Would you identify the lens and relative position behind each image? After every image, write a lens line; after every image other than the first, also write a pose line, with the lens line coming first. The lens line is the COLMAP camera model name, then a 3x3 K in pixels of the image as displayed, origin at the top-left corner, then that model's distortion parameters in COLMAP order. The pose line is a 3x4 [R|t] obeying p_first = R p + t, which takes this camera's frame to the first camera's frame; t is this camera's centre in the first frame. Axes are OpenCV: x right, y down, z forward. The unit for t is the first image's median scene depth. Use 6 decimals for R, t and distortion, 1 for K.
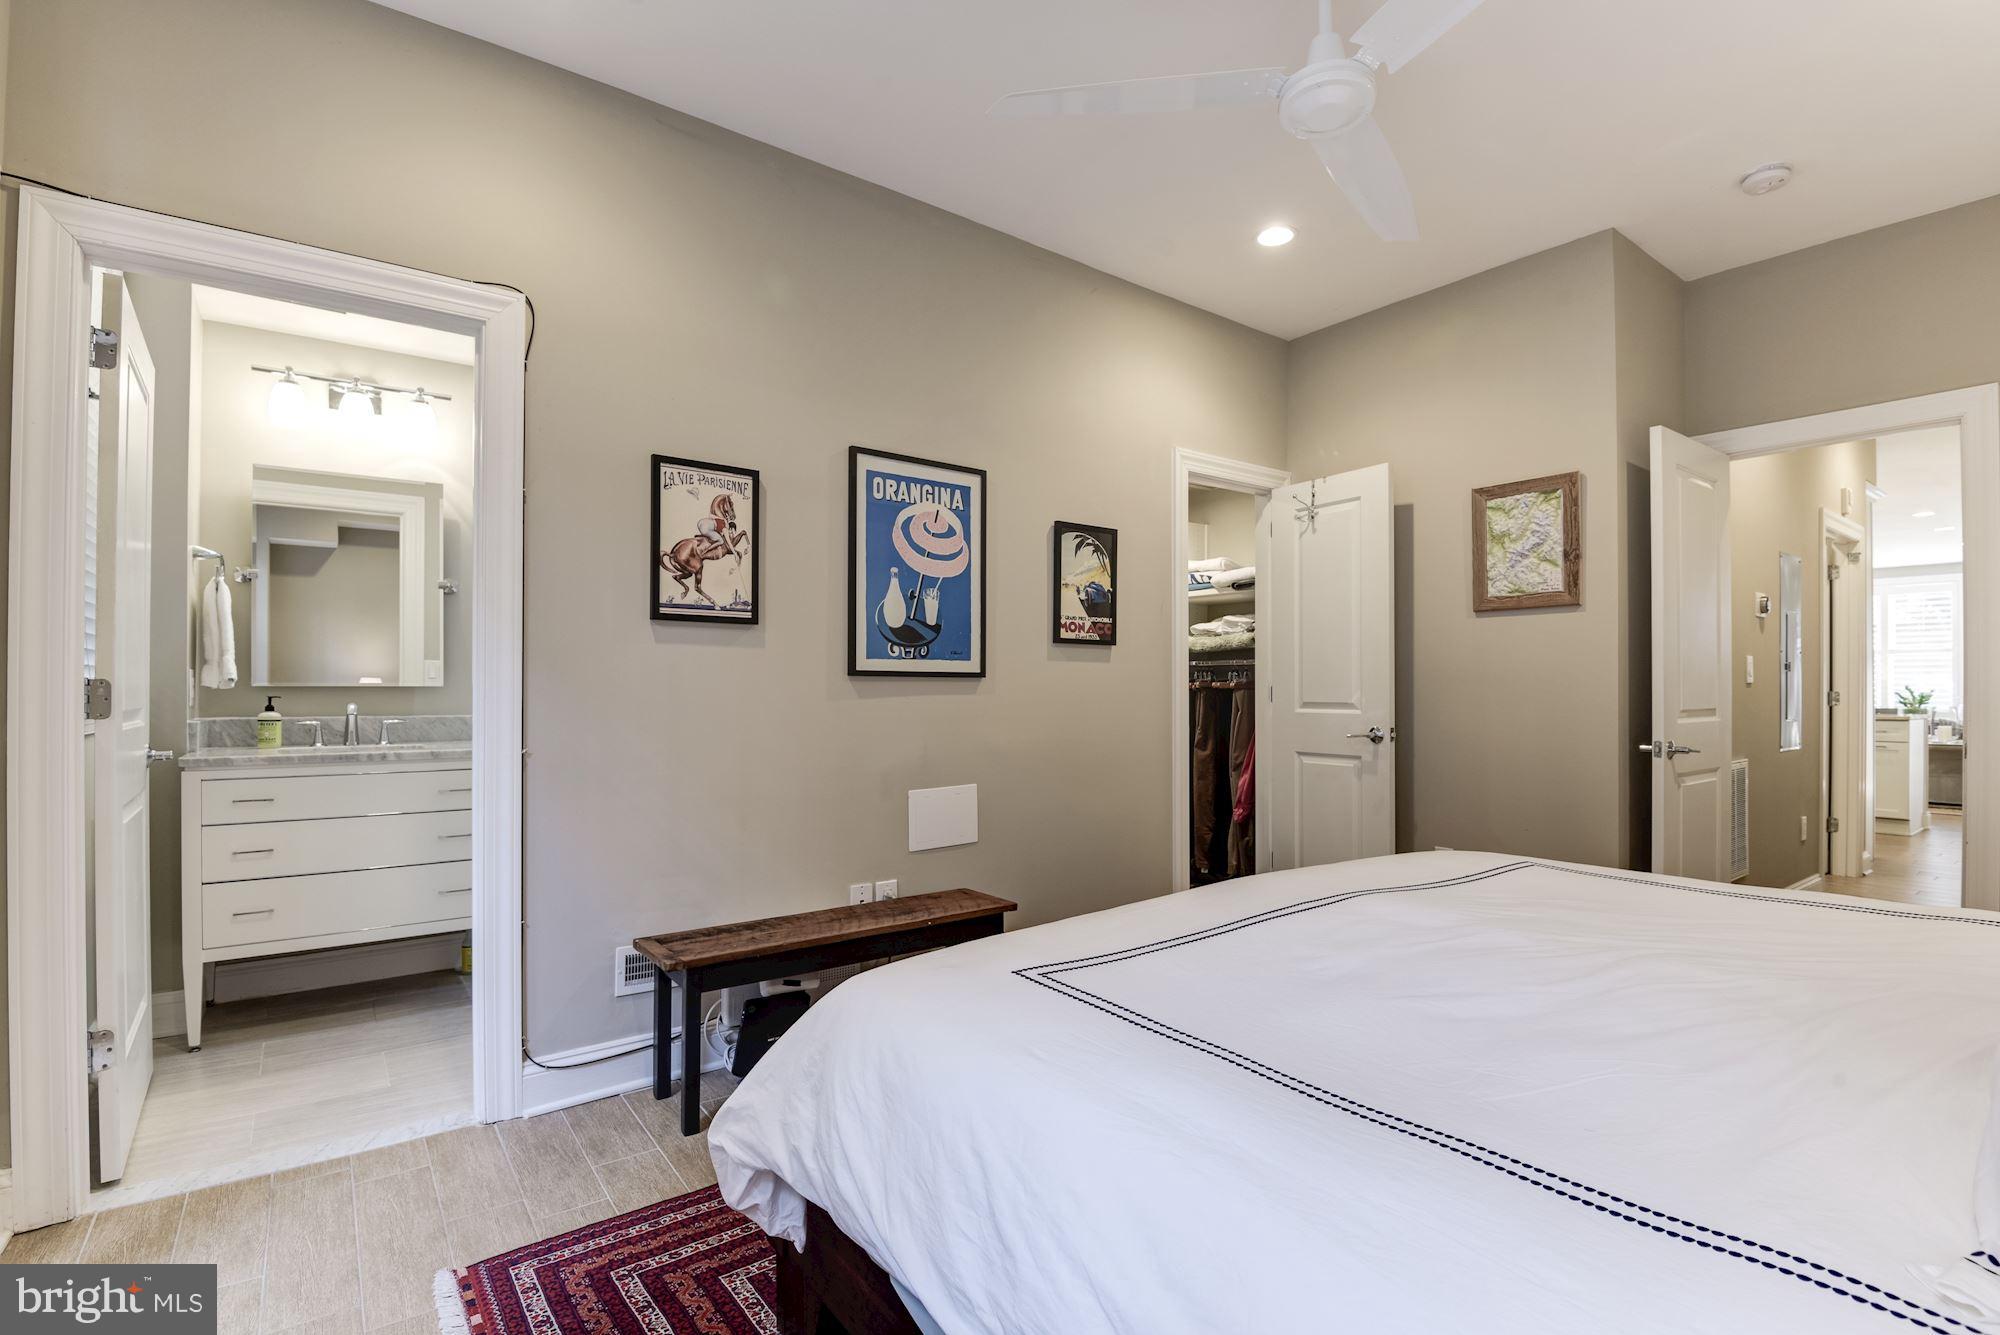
lens RADIAL K [[951.7, 0, 992.3], [0, 951.7, 672.8], [0, 0, 1]] dist [-0.025704, -0.007797]
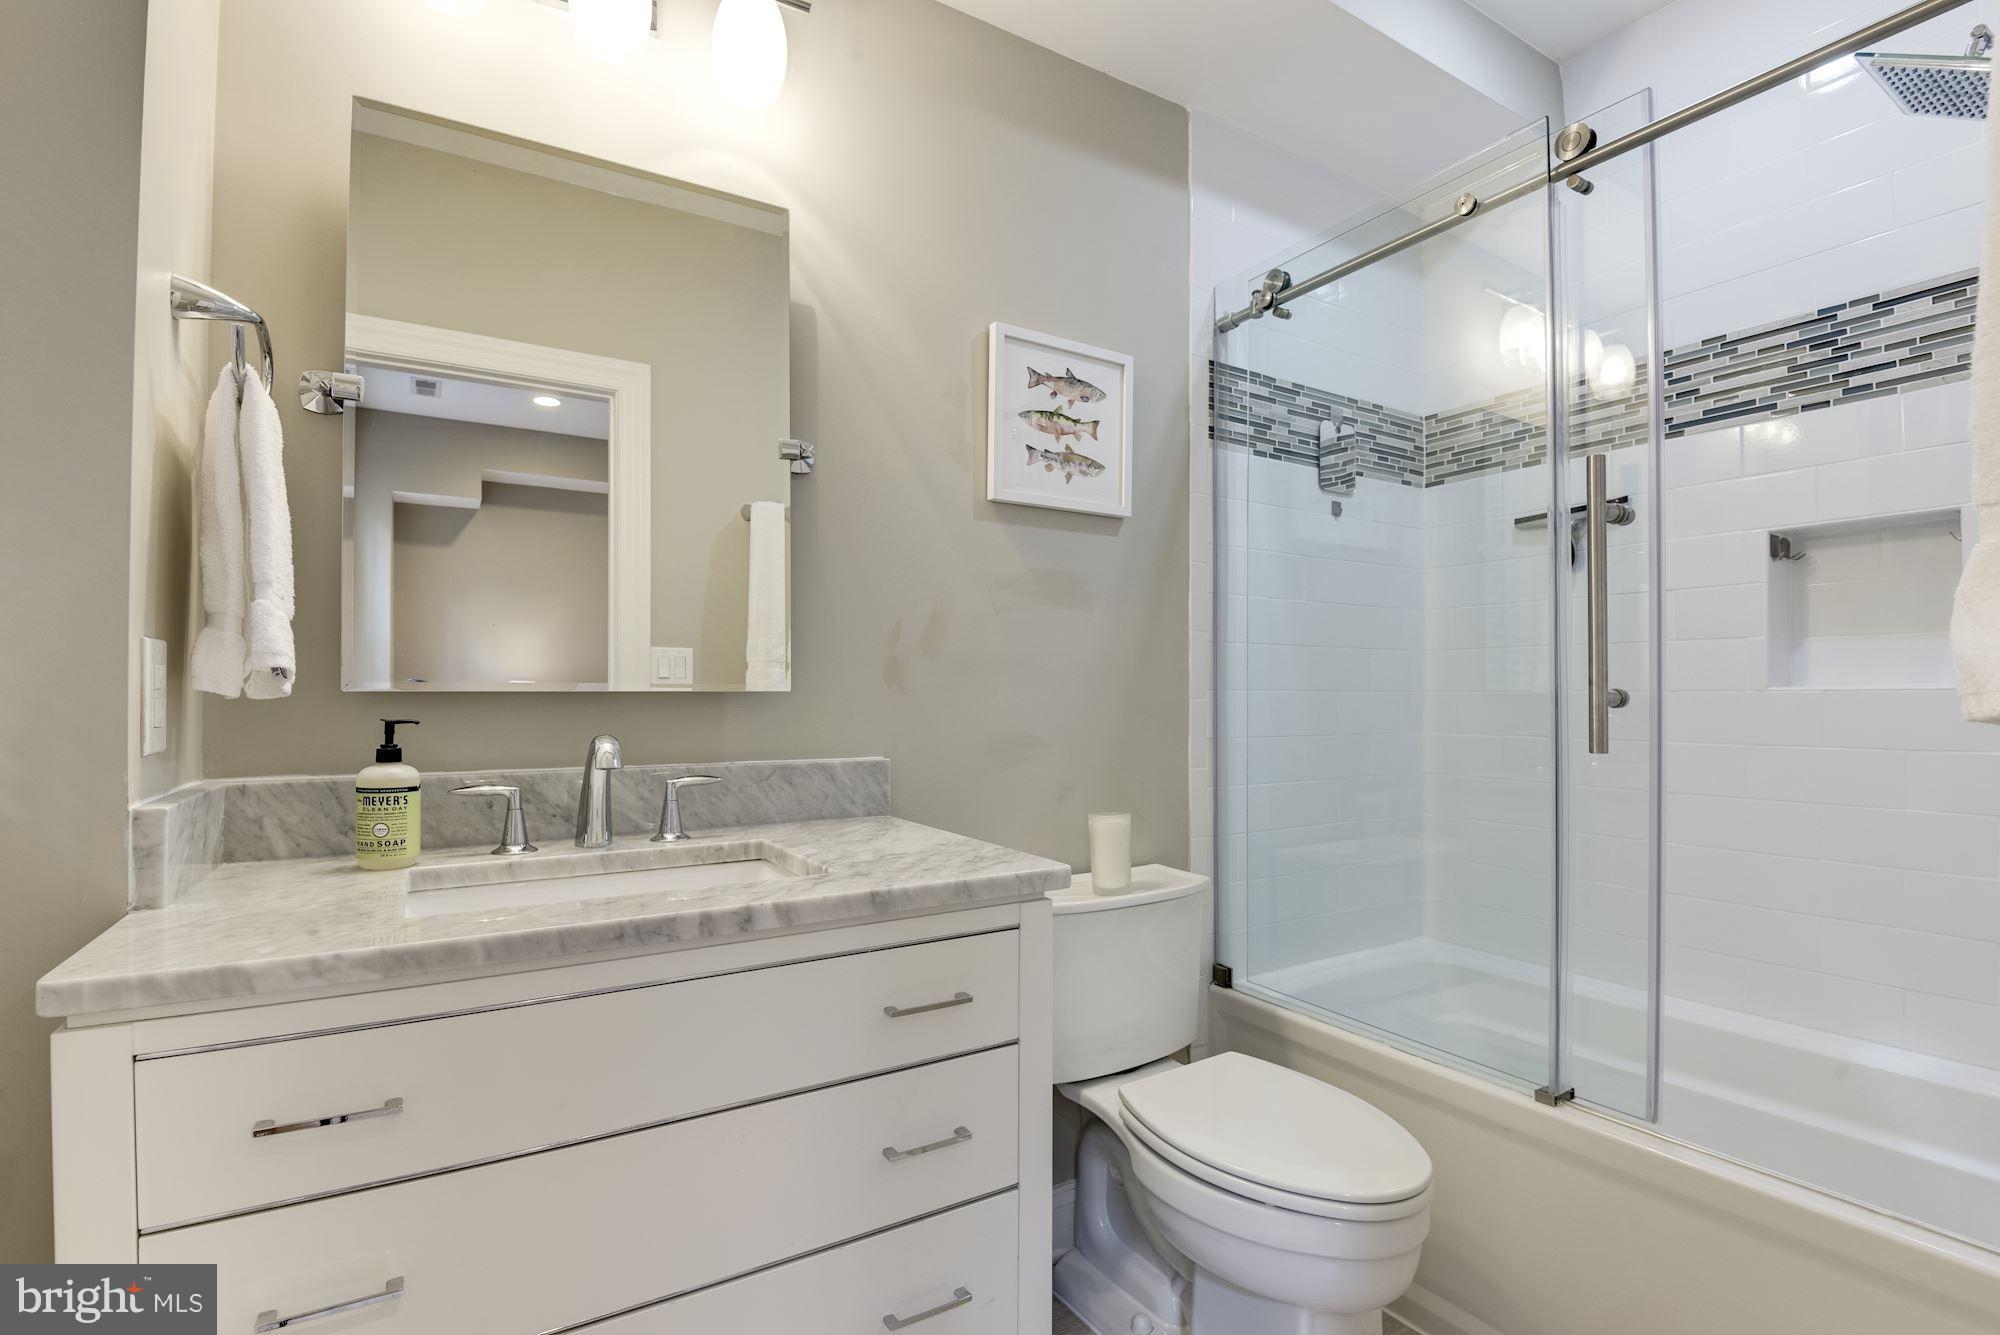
lens RADIAL K [[951.7, 0, 1008.6], [0, 951.7, 671.2], [0, 0, 1]] dist [-0.025704, -0.007797]
pose [[0.996787, -0.001924, -0.080075, -0.506827], [0.001453, 0.999981, -0.005934, 0.009106], [0.080085, 0.005799, 0.996771, 0.658439]]
